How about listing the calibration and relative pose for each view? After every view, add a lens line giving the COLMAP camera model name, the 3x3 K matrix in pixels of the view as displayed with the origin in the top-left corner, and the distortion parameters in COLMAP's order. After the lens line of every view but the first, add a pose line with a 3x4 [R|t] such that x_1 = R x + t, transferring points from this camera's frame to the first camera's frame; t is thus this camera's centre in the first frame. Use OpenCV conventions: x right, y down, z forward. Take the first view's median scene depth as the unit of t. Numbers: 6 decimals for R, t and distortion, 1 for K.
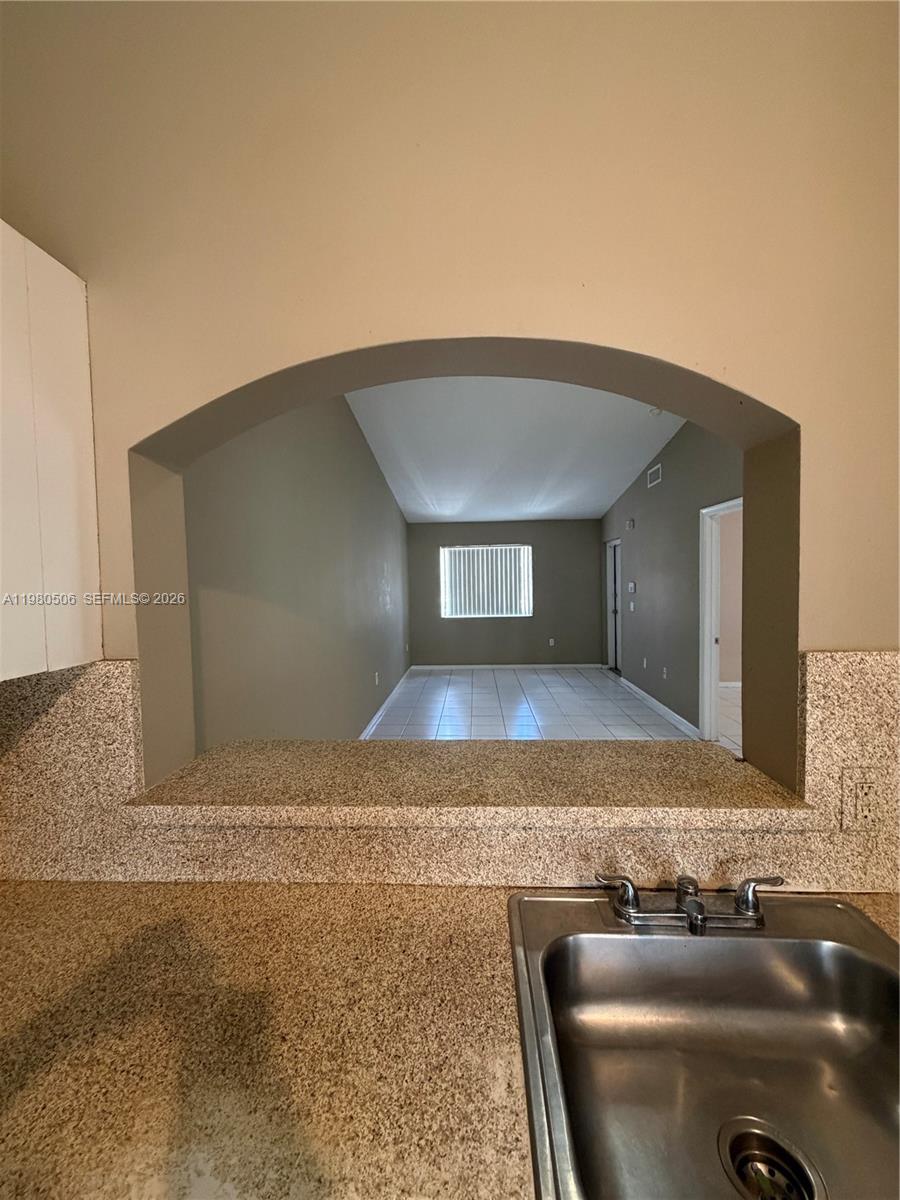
lens RADIAL K [[482.6, 0, 448.2], [0, 482.6, 599.1], [0, 0, 1]] dist [0.000652, 0.000083]
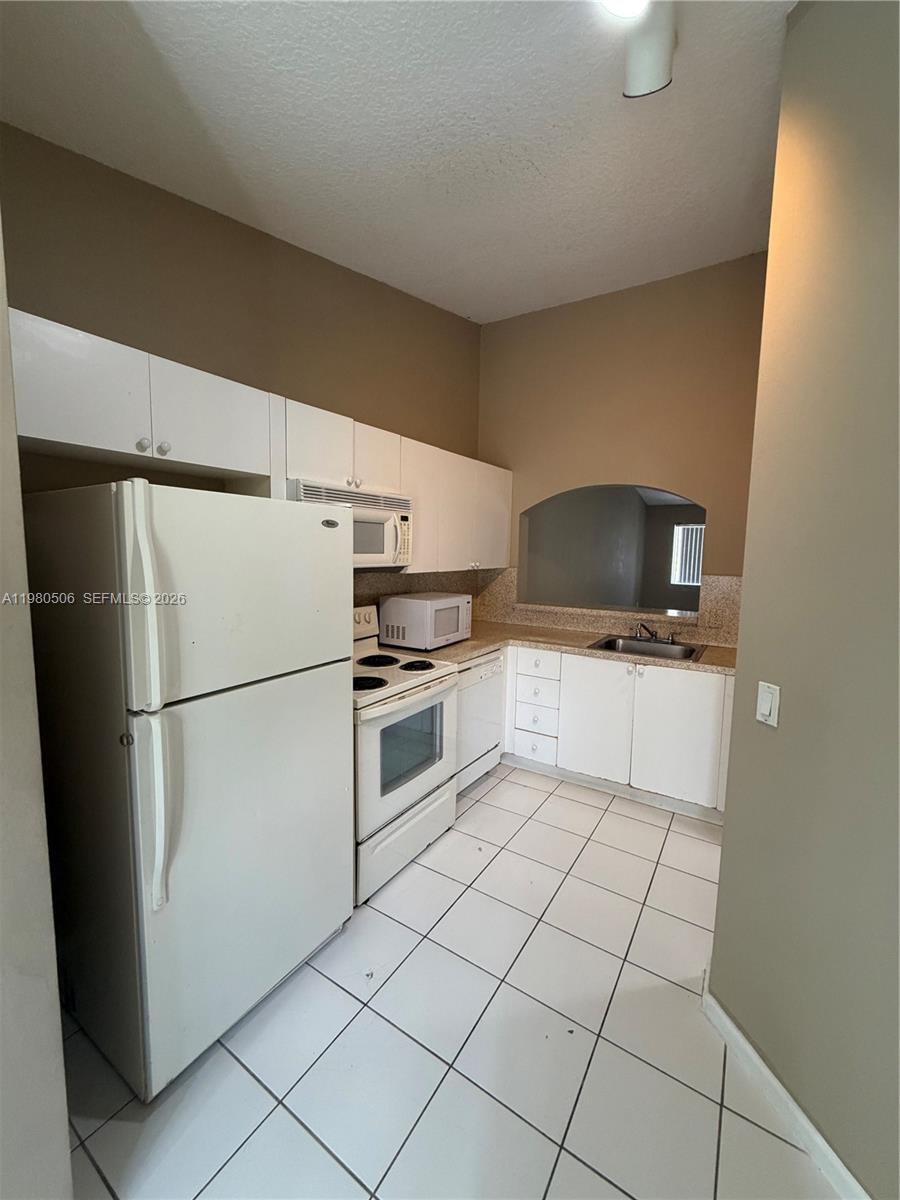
lens RADIAL K [[482.6, 0, 446.7], [0, 482.6, 597.8], [0, 0, 1]] dist [0.000652, 0.000083]
pose [[0.866056, 0.085498, -0.492582, 0.100840], [-0.055266, 0.995603, 0.075638, 0.013009], [0.496883, -0.038284, 0.866973, -0.337015]]
